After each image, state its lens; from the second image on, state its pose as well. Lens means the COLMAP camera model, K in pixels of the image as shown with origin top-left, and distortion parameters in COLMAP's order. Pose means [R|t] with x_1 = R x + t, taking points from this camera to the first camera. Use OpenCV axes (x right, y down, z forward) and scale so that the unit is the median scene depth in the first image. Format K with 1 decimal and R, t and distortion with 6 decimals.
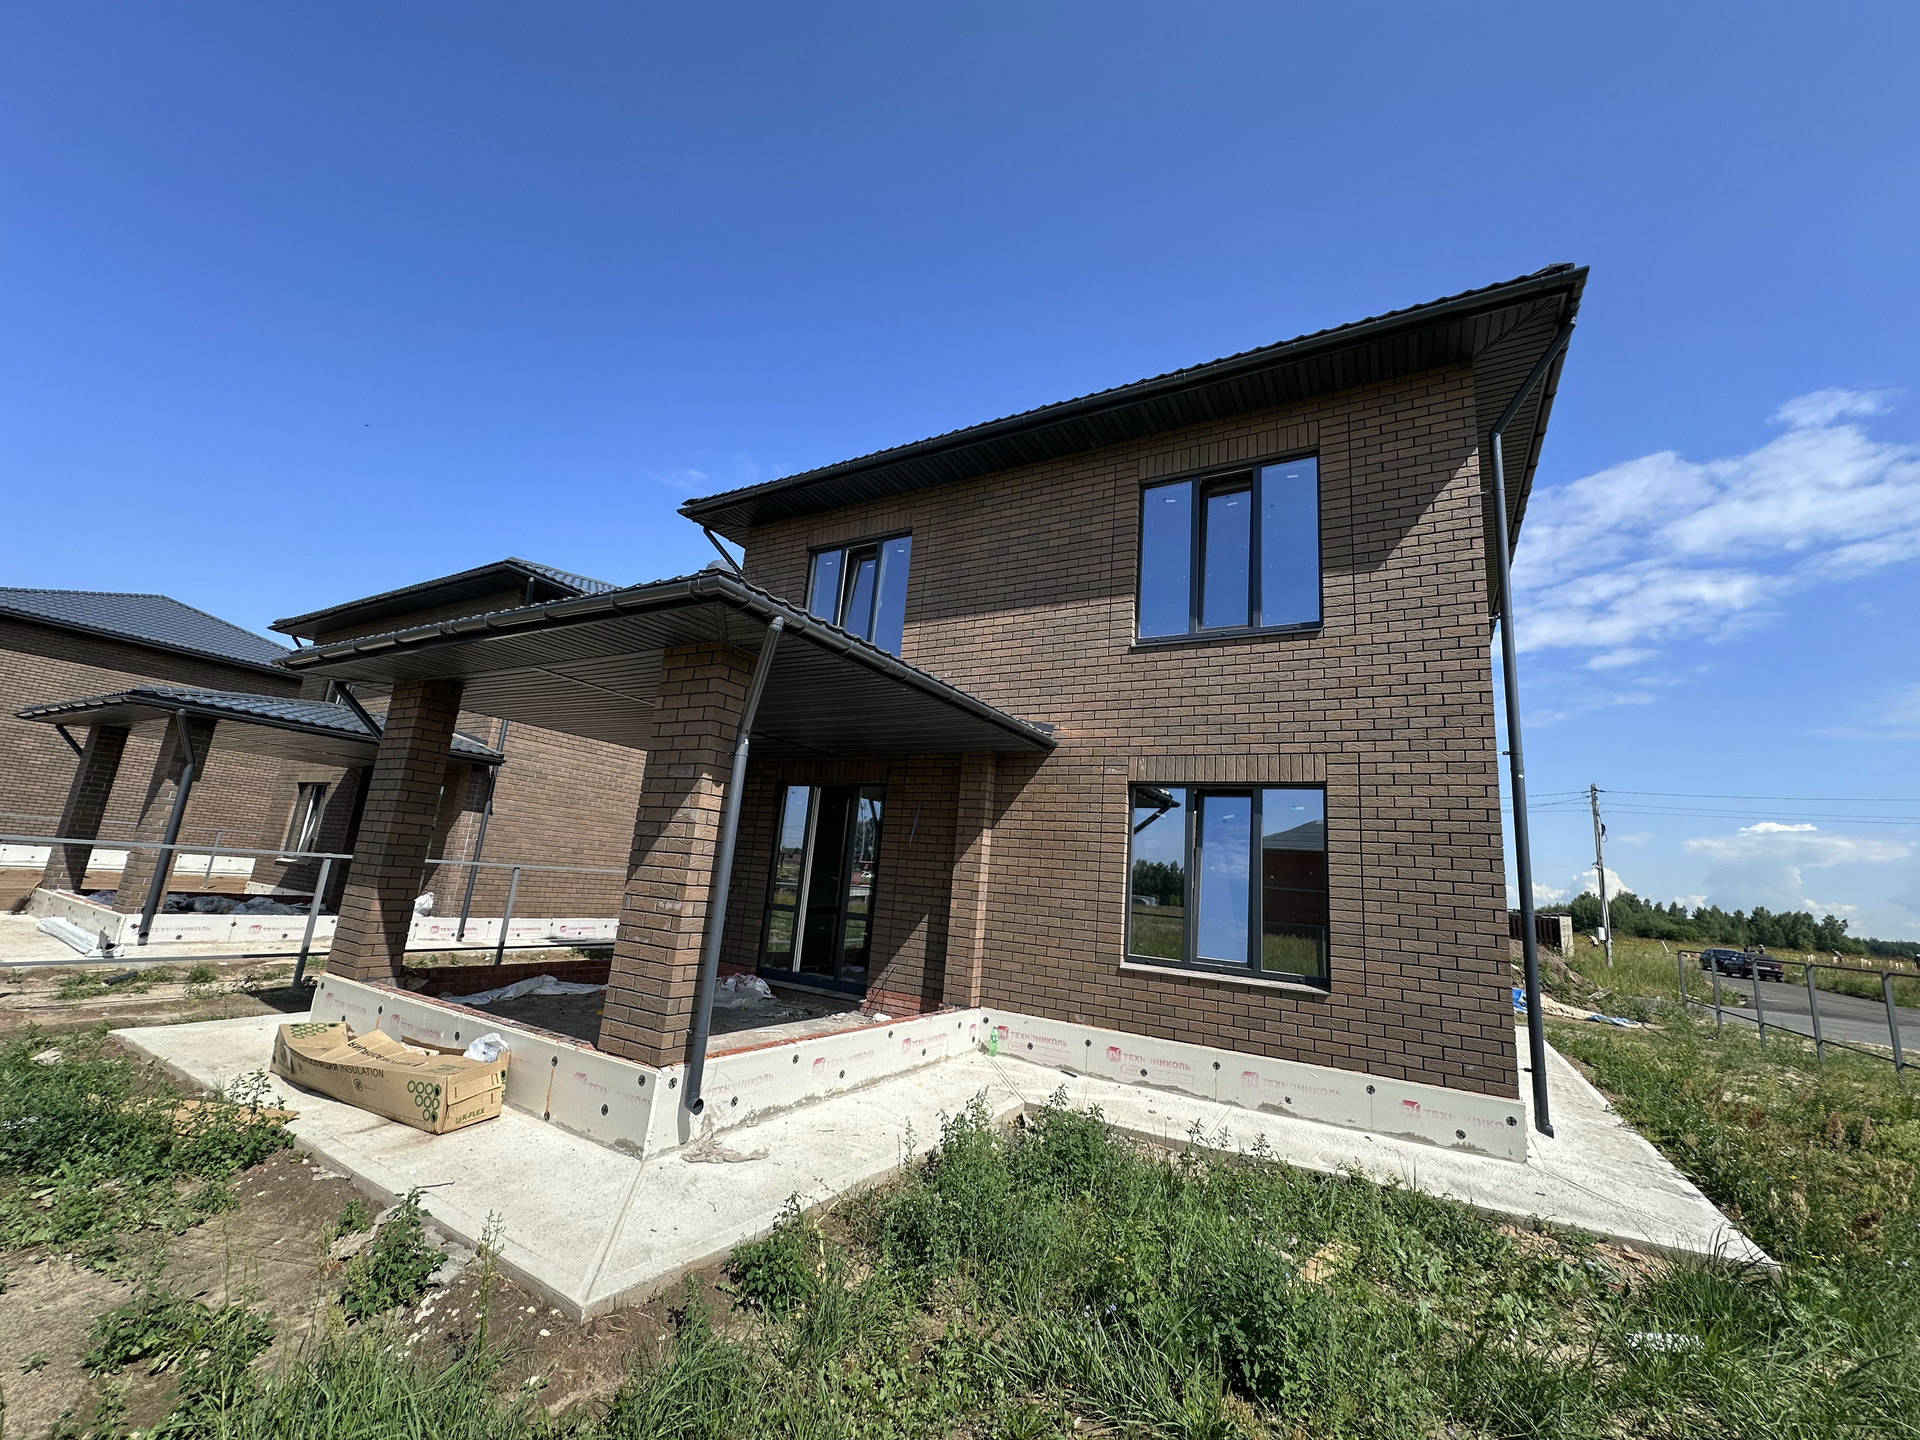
lens RADIAL K [[764.4, 0, 959.1], [0, 764.4, 722.4], [0, 0, 1]] dist [-0.001630, 0.000393]
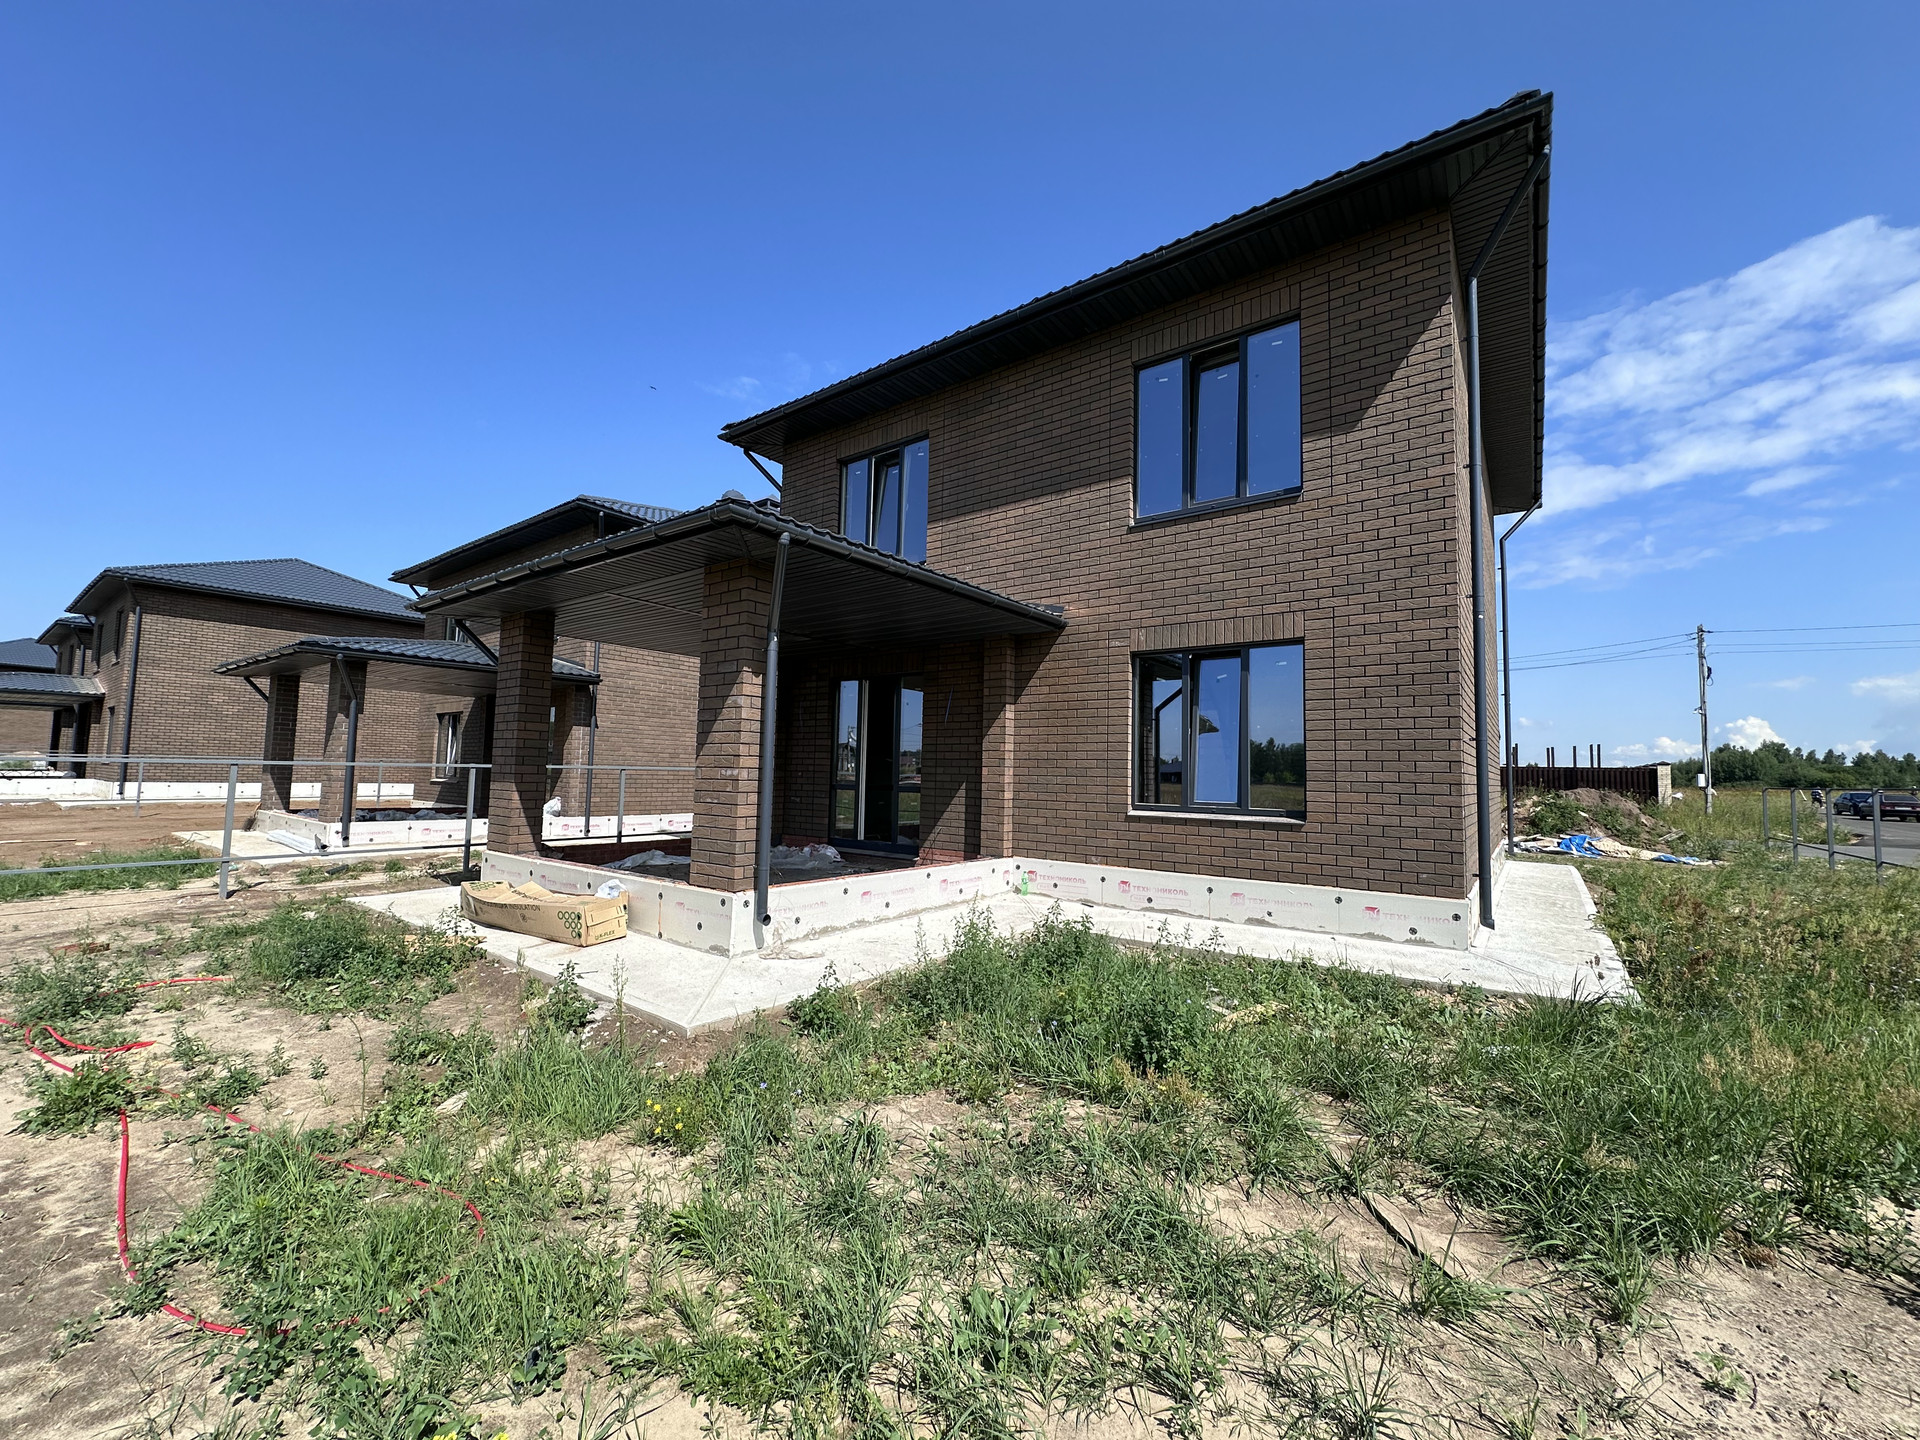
lens RADIAL K [[764.4, 0, 959.1], [0, 764.4, 722.4], [0, 0, 1]] dist [-0.001630, 0.000393]
pose [[0.991649, -0.066678, -0.110389, 0.094673], [0.080881, 0.988258, 0.129634, 0.015421], [0.100449, -0.137480, 0.985398, -0.131340]]
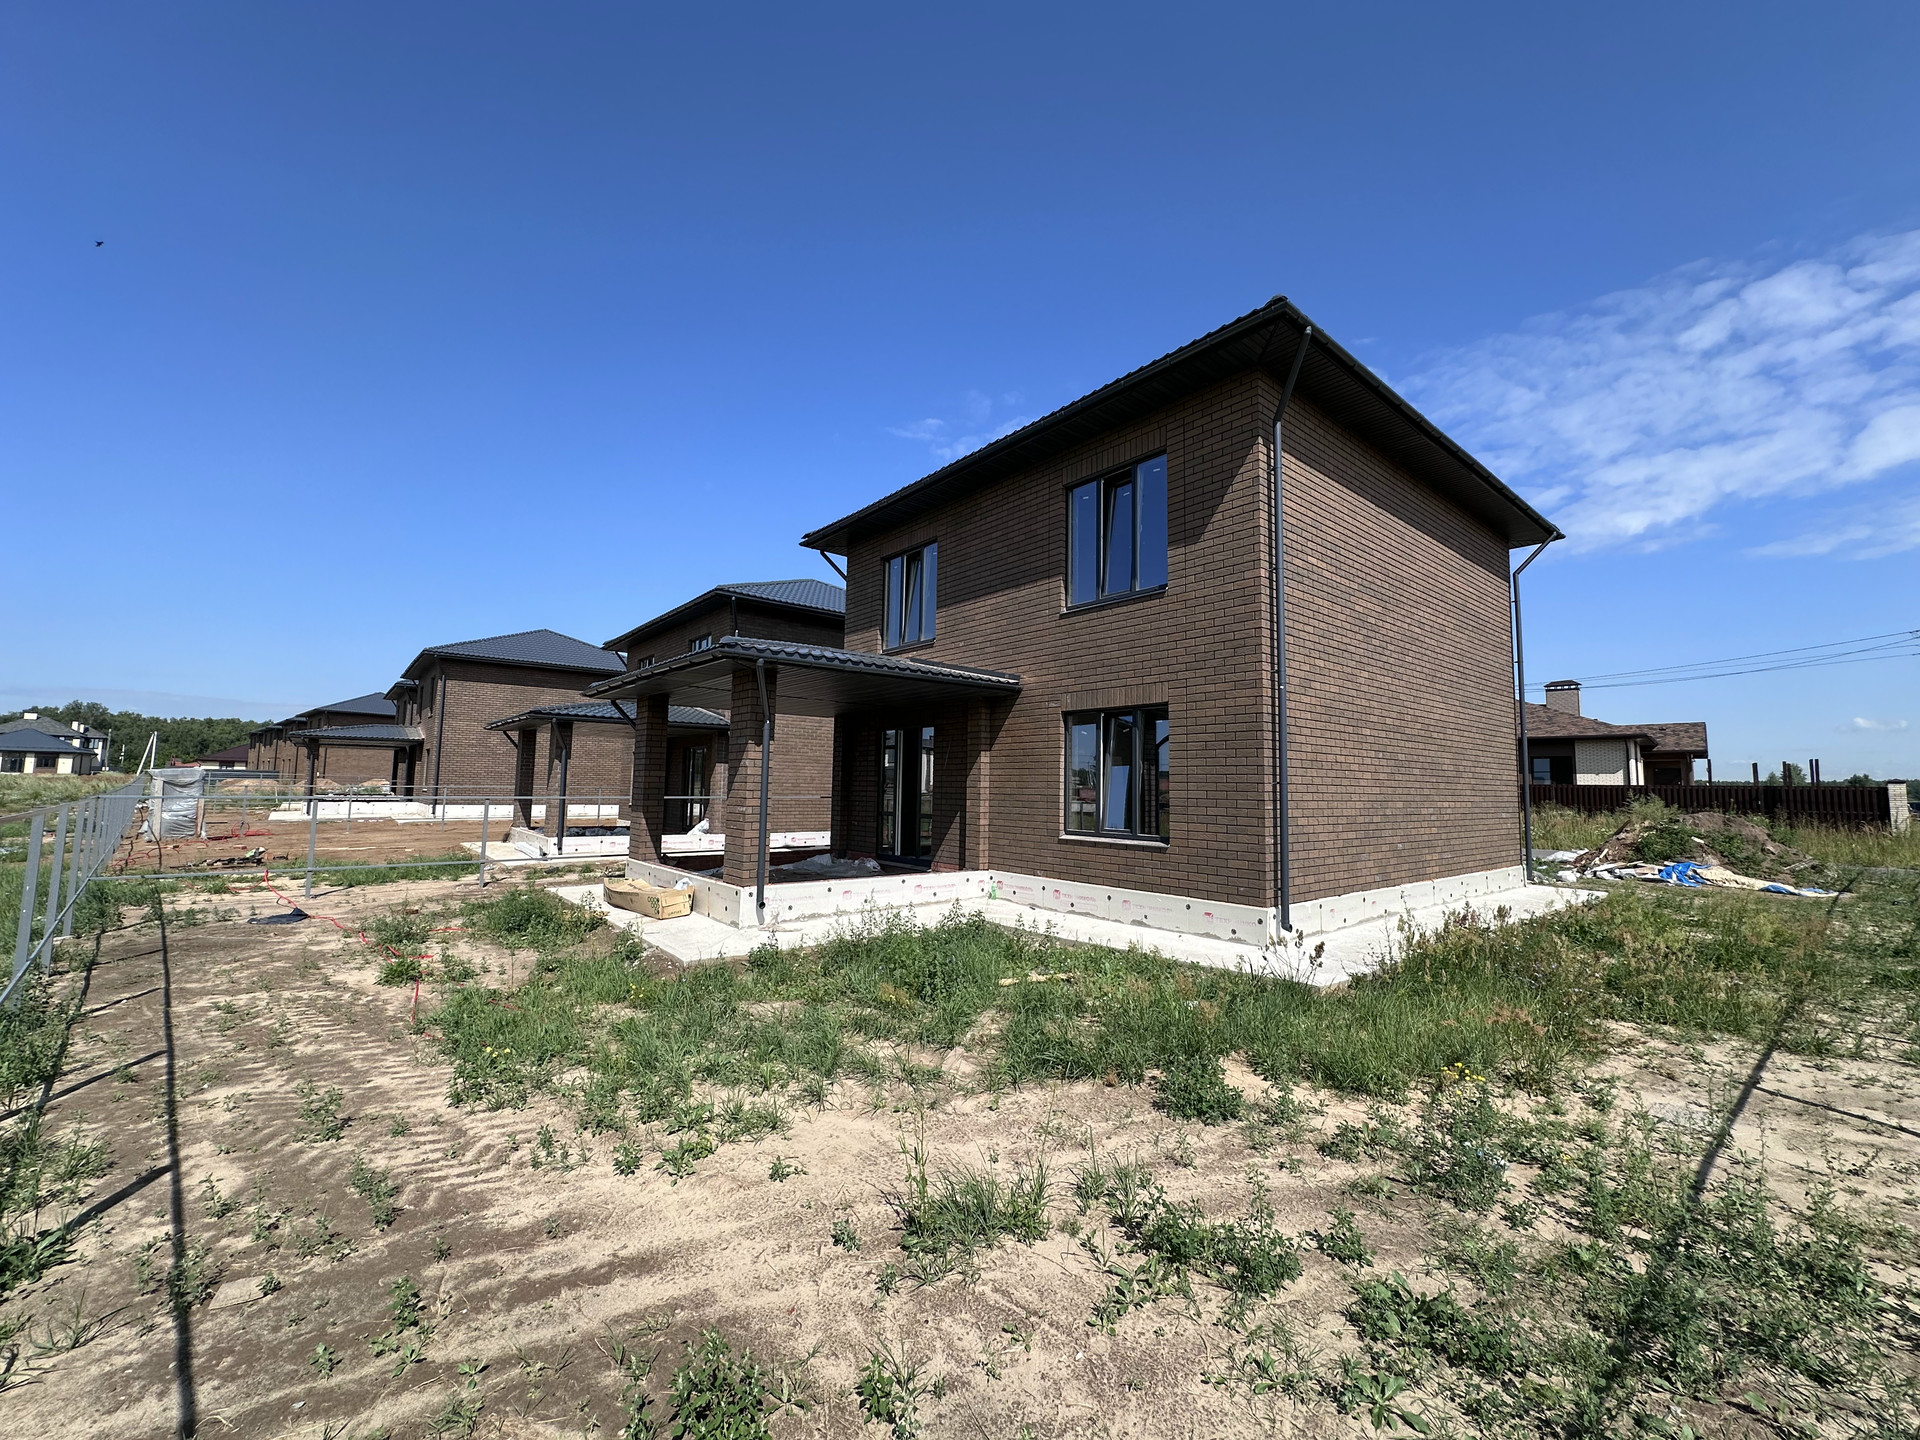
lens RADIAL K [[764.4, 0, 959.1], [0, 764.4, 722.4], [0, 0, 1]] dist [-0.001630, 0.000393]
pose [[0.937389, -0.093343, -0.335543, 0.538059], [0.128219, 0.988243, 0.083284, -0.047216], [0.323824, -0.121093, 0.938336, -0.413505]]
